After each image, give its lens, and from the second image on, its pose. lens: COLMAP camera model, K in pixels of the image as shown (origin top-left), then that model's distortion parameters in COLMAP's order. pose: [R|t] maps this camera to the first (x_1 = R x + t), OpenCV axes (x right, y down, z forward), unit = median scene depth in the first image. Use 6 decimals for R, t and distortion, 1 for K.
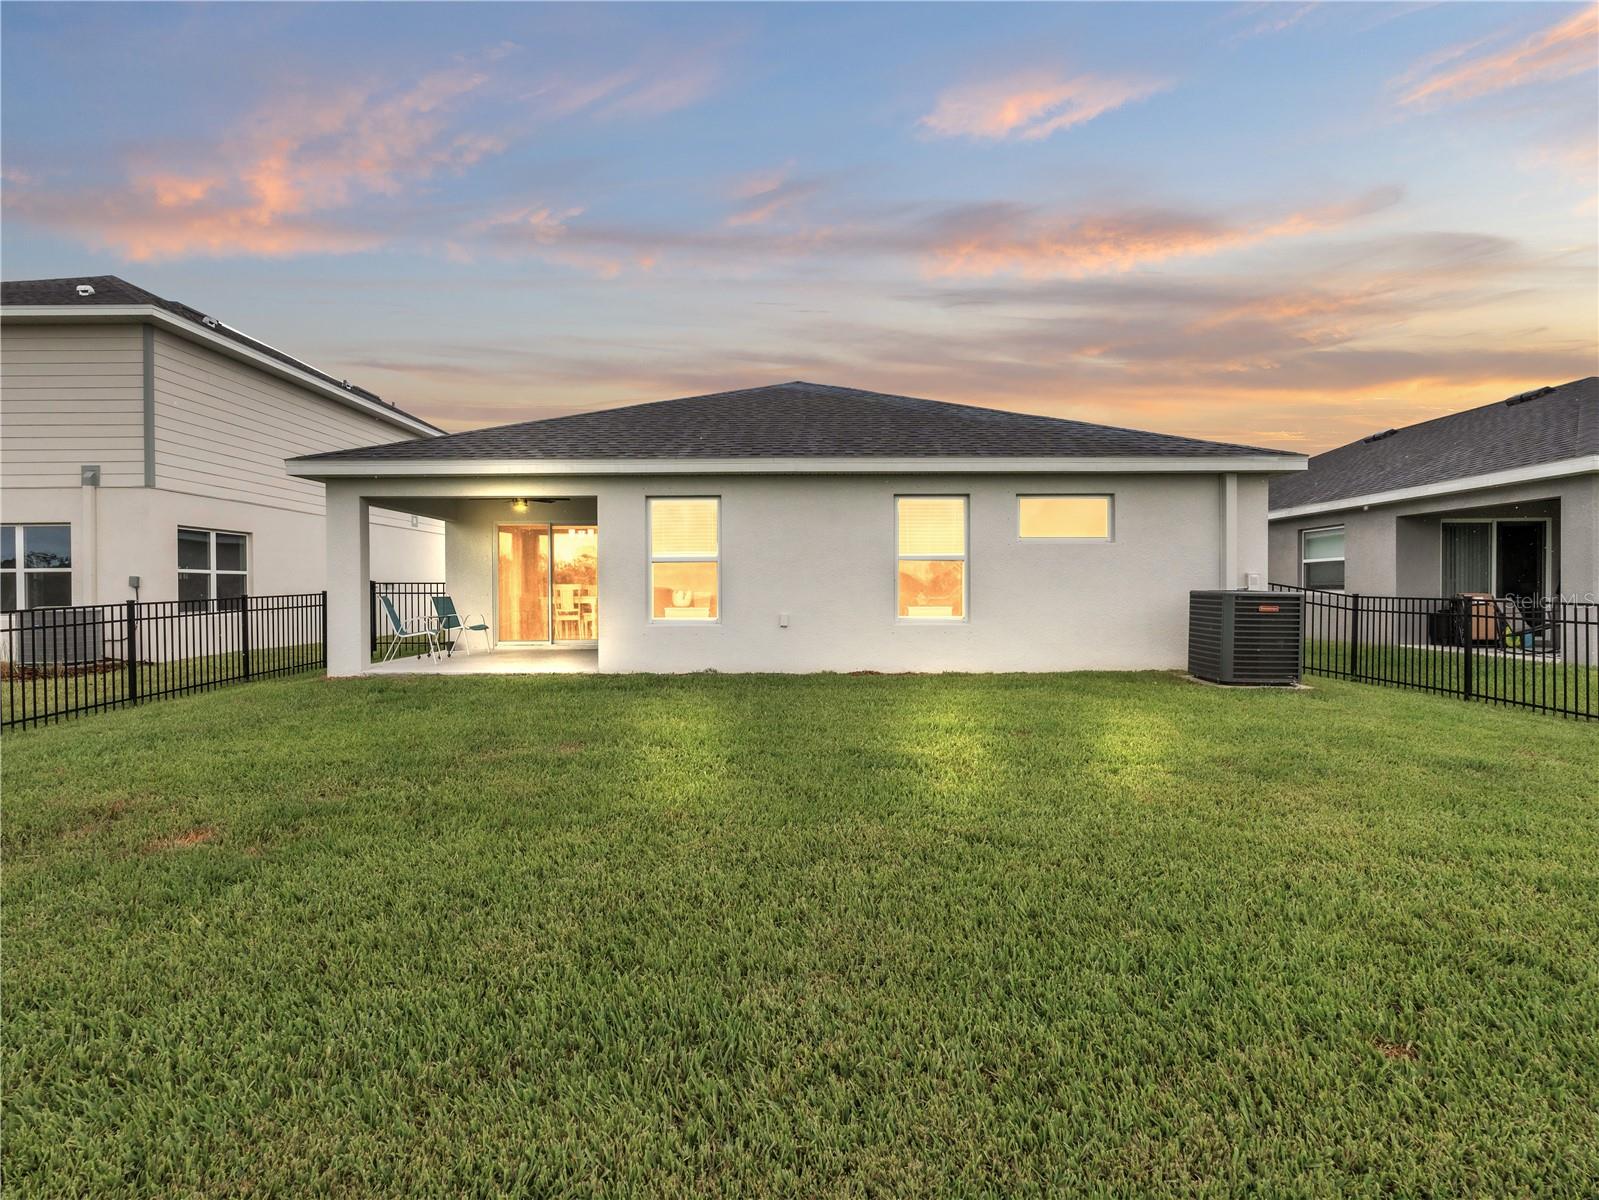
lens RADIAL K [[764.4, 0, 799.5], [0, 764.4, 600.0], [0, 0, 1]] dist [0.020688, 0.000196]
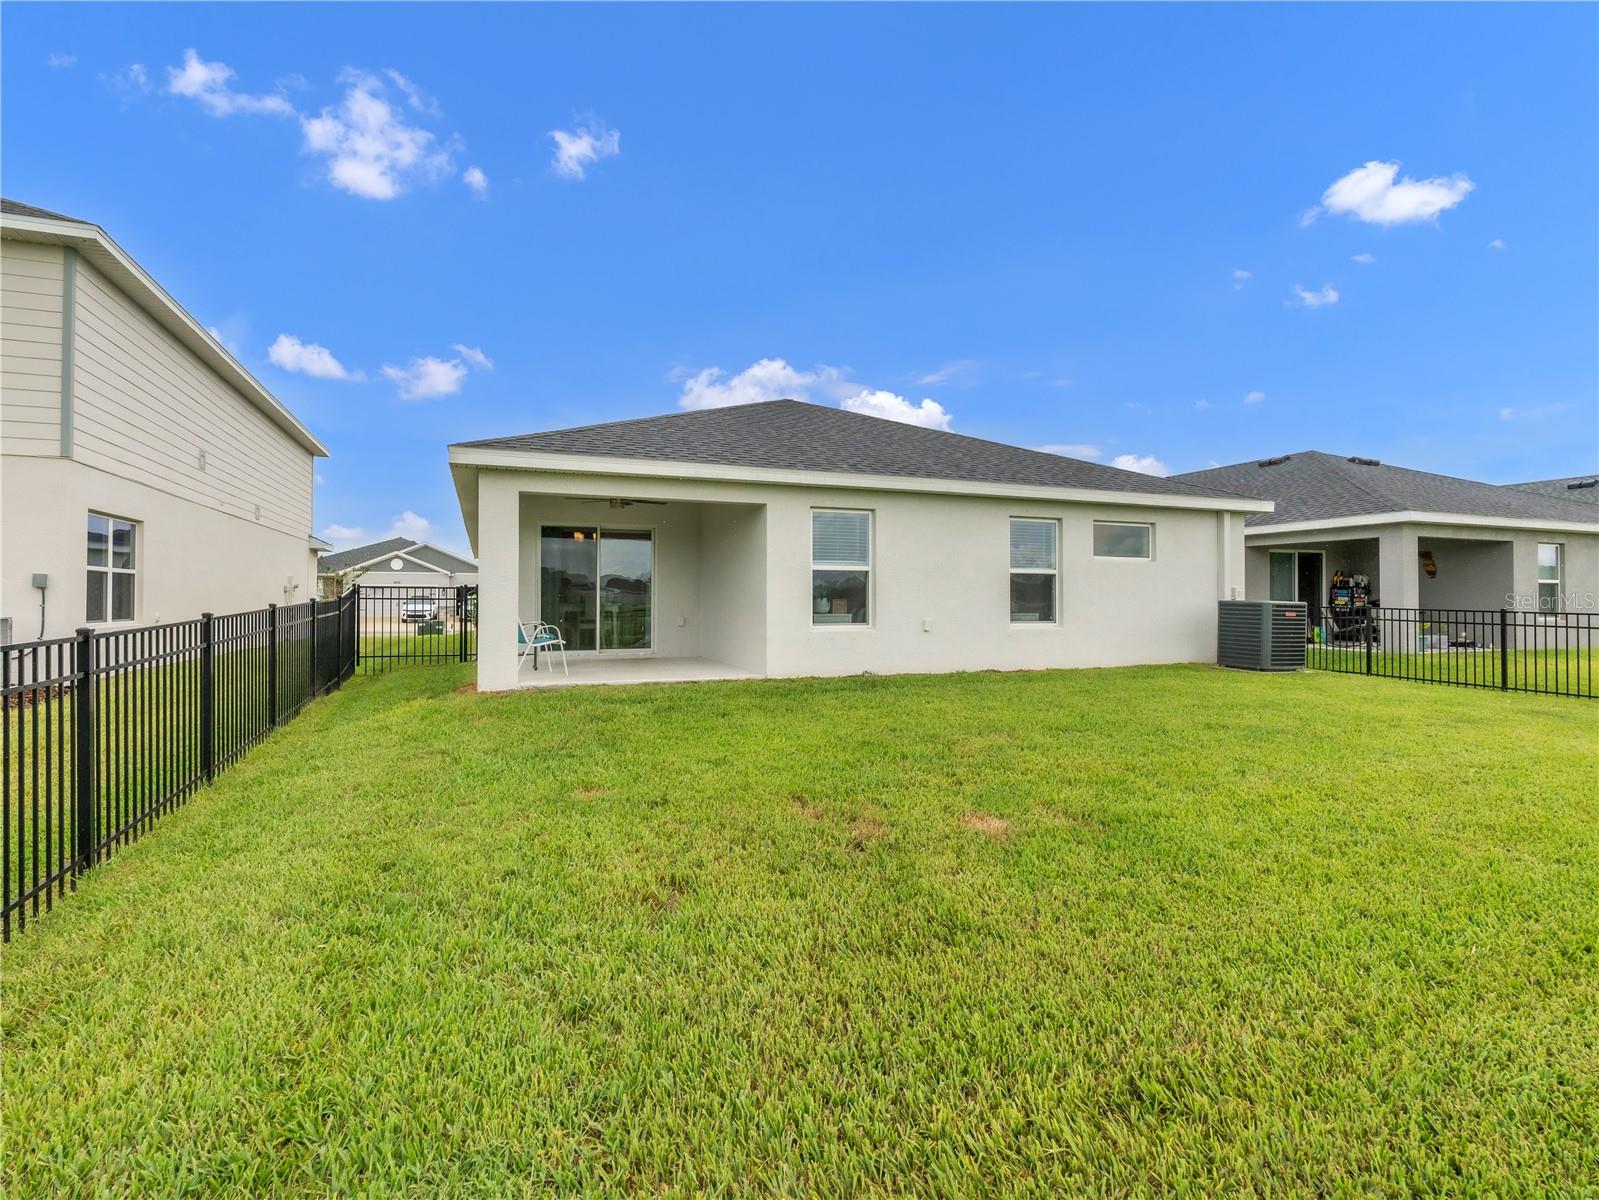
lens RADIAL K [[764.2, 0, 807.9], [0, 764.2, 615.5], [0, 0, 1]] dist [0.001291, 0.000134]
pose [[0.934071, -0.002612, 0.357078, -0.418544], [-0.001714, 0.999929, 0.011798, -0.000496], [-0.357083, -0.011632, 0.934000, 0.028612]]
